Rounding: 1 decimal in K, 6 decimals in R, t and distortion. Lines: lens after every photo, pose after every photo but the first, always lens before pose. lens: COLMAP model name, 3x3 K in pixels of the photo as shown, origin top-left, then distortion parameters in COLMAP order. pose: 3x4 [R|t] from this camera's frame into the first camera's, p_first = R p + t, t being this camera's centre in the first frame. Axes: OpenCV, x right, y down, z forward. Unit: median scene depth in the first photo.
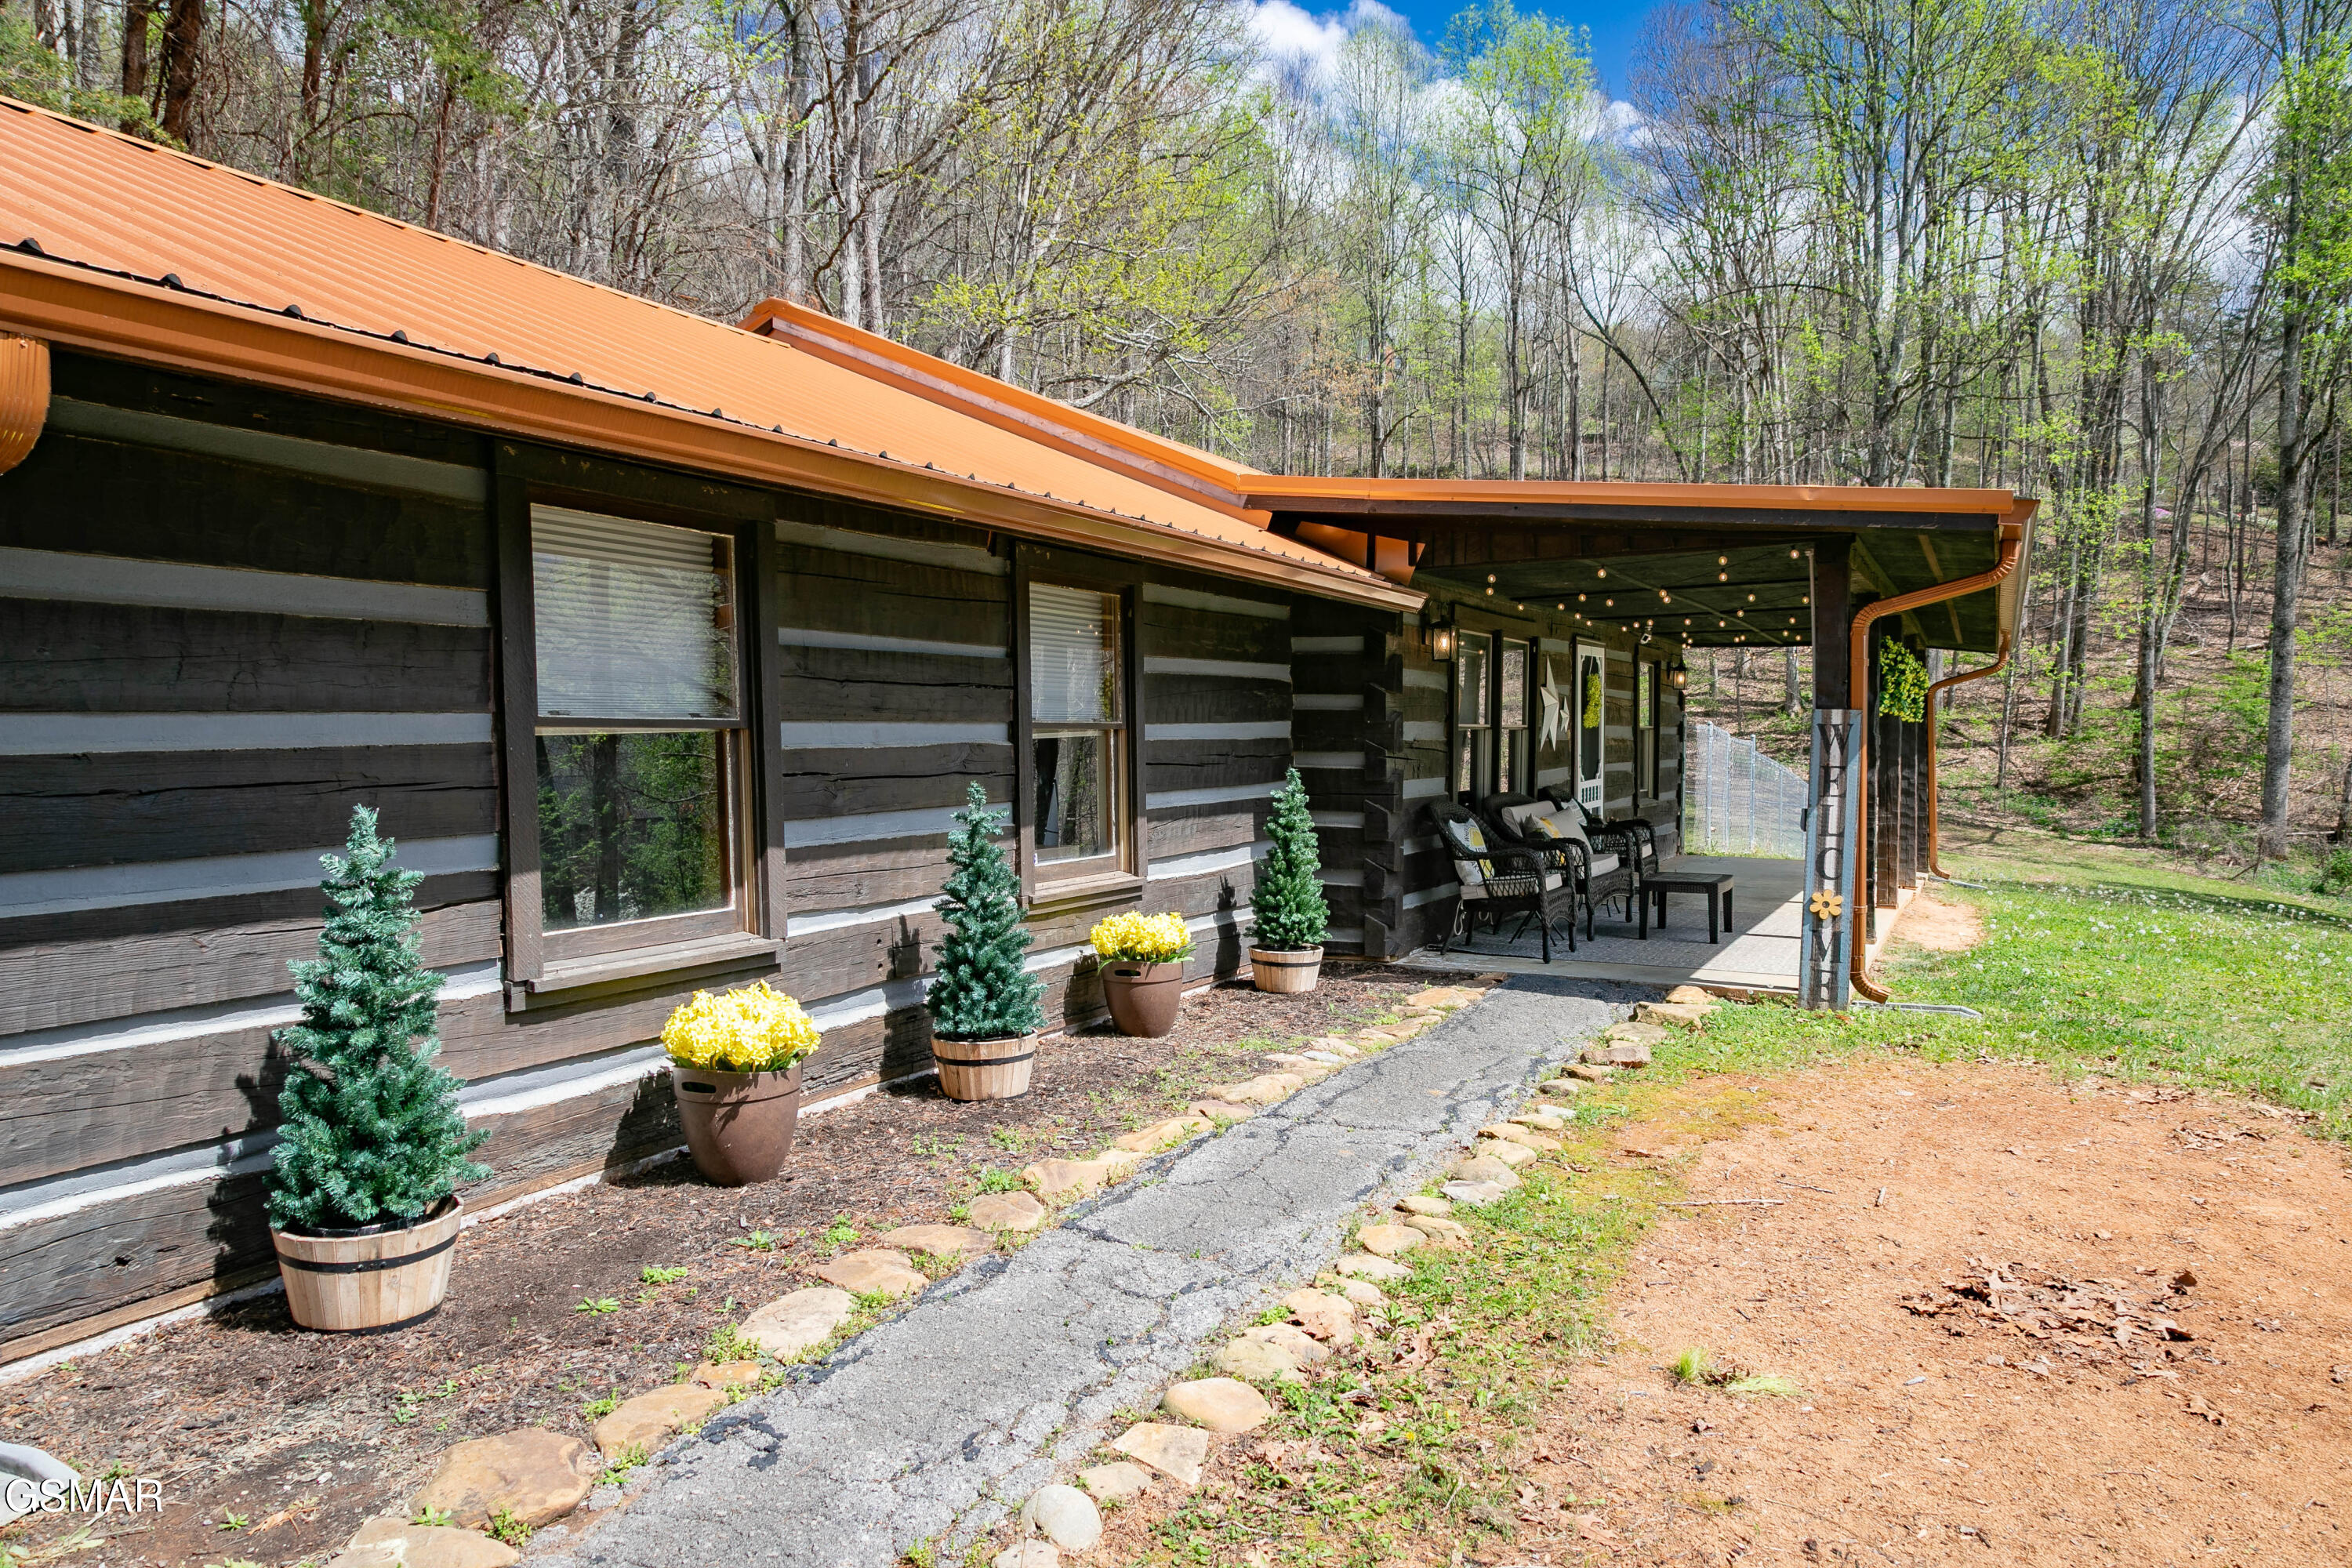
lens RADIAL K [[1582.8, 0, 1170.6], [0, 1582.8, 805.7], [0, 0, 1]] dist [0.004809, -0.001105]
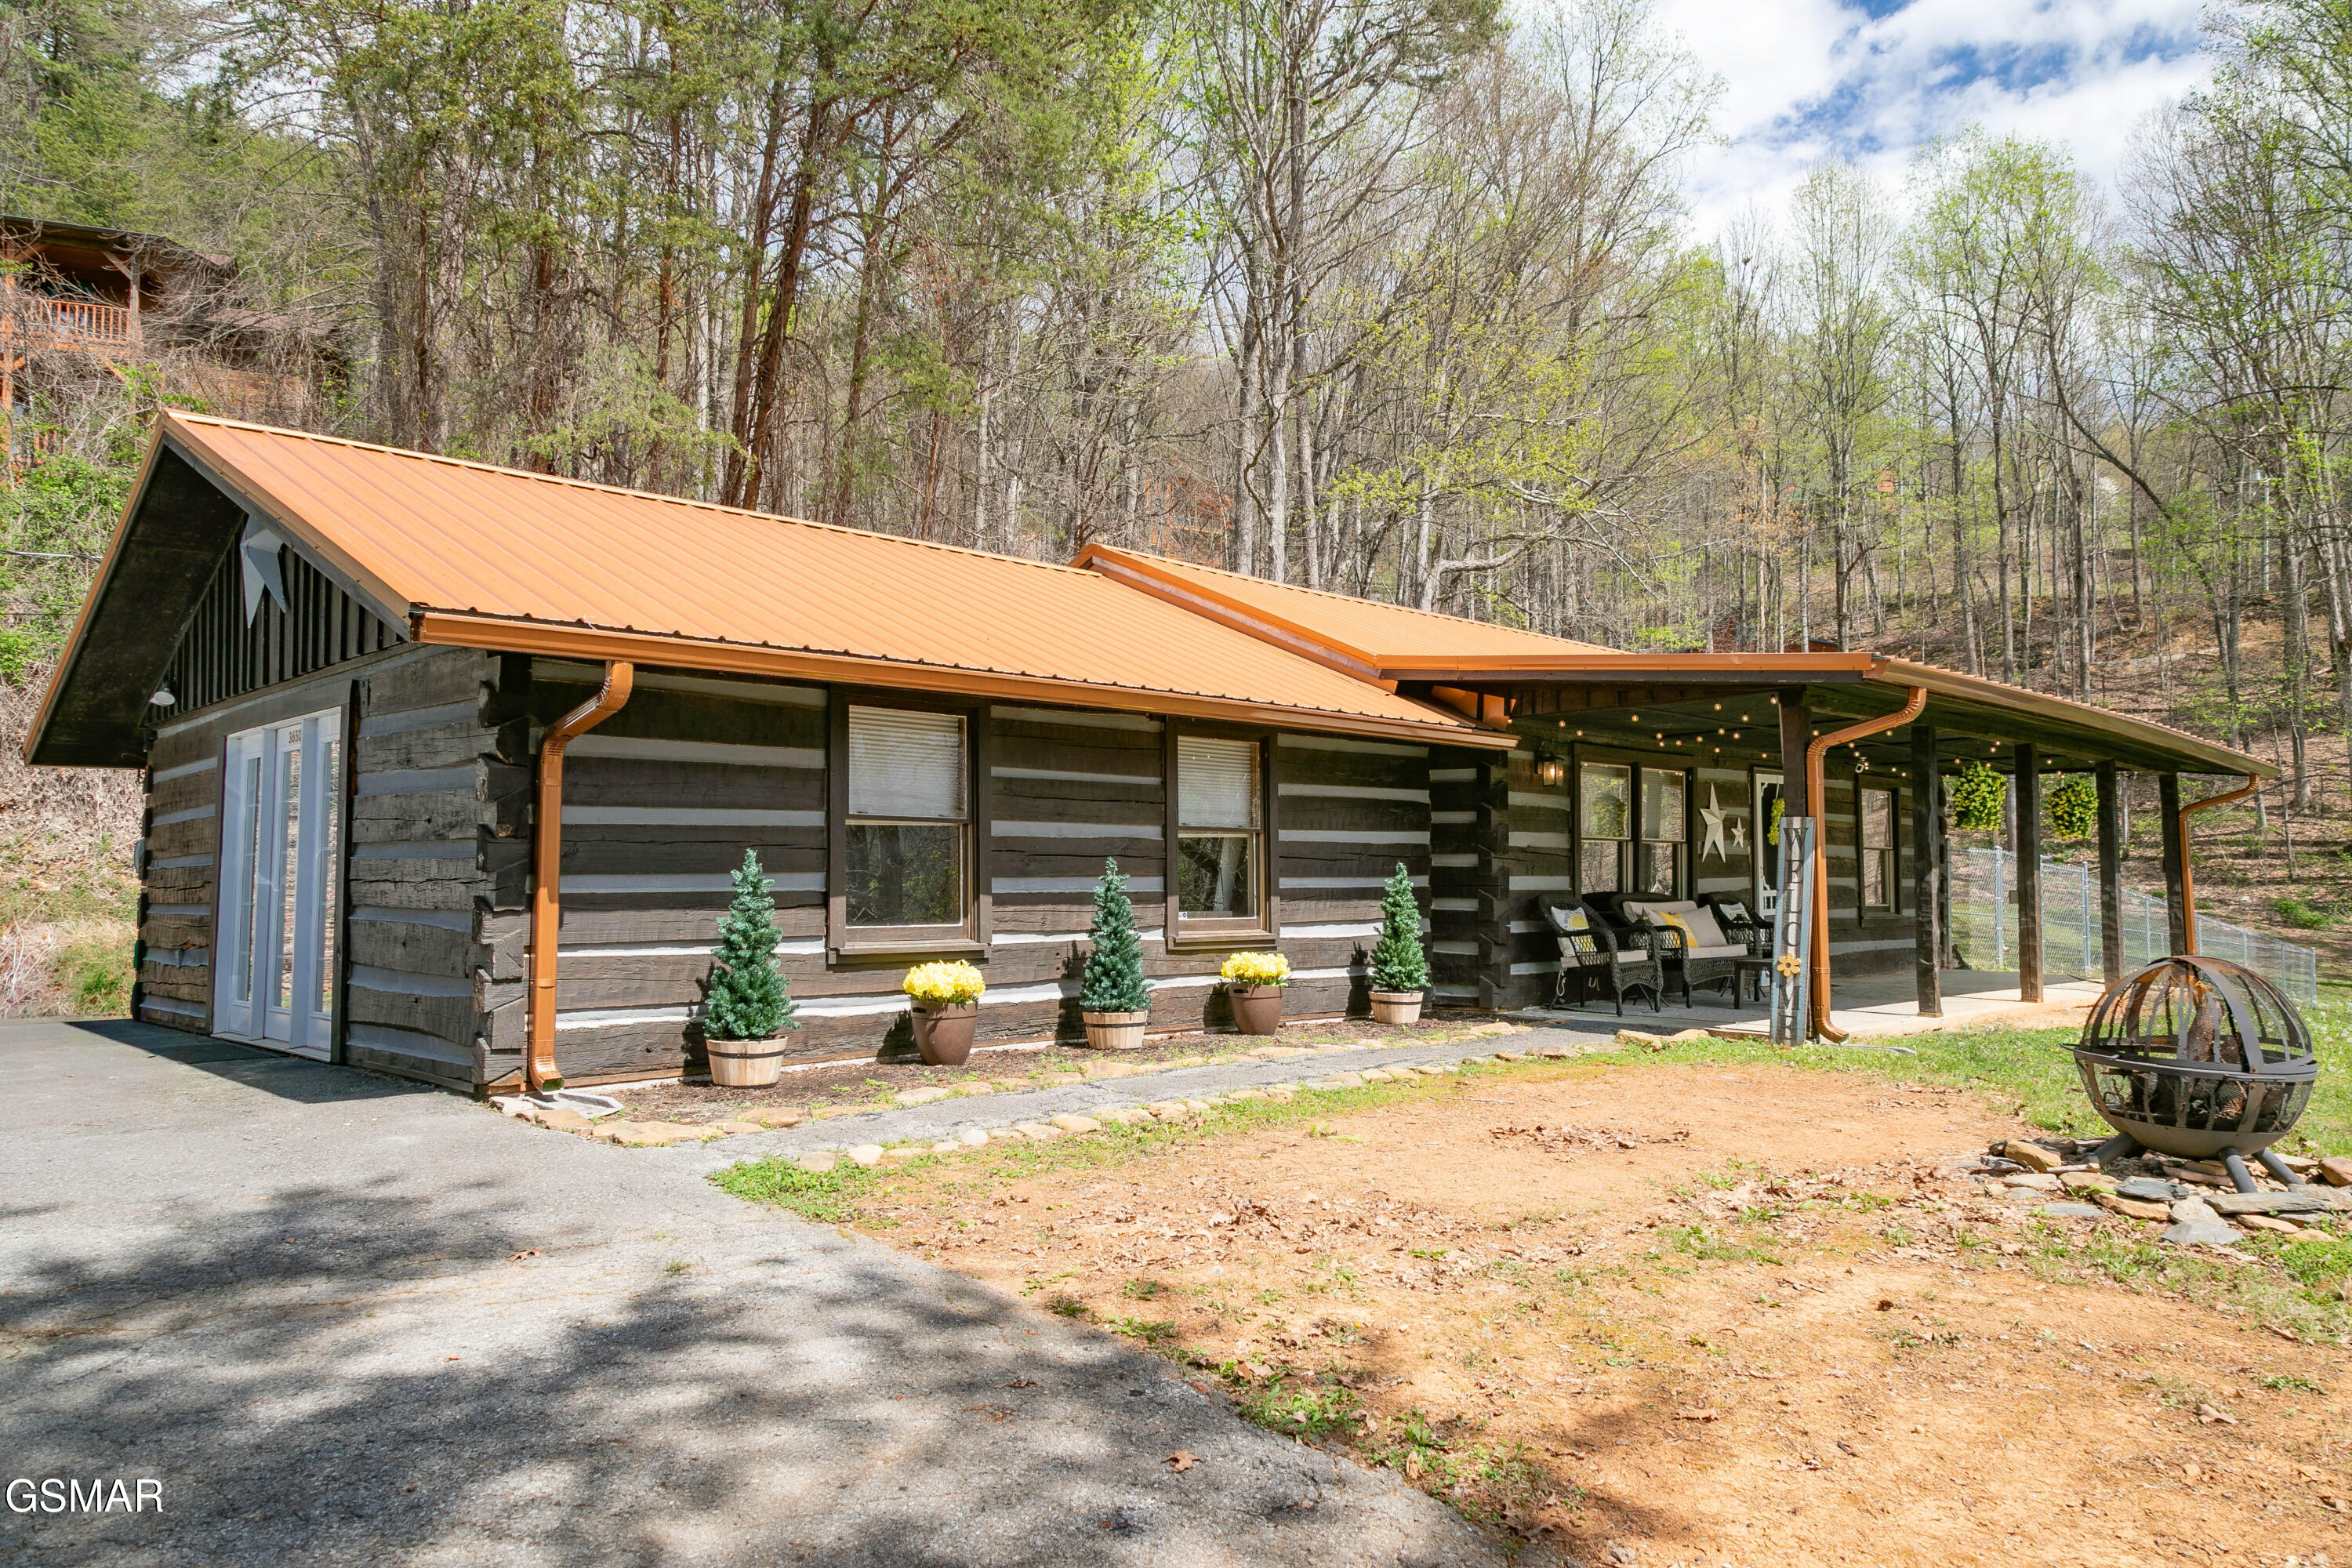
lens RADIAL K [[1582.8, 0, 1170.6], [0, 1582.8, 805.7], [0, 0, 1]] dist [0.004809, -0.001105]
pose [[0.955107, -0.008810, -0.296130, 0.424767], [-0.018009, 0.995983, -0.087718, 0.074583], [0.295713, 0.089113, 0.951111, -0.560735]]
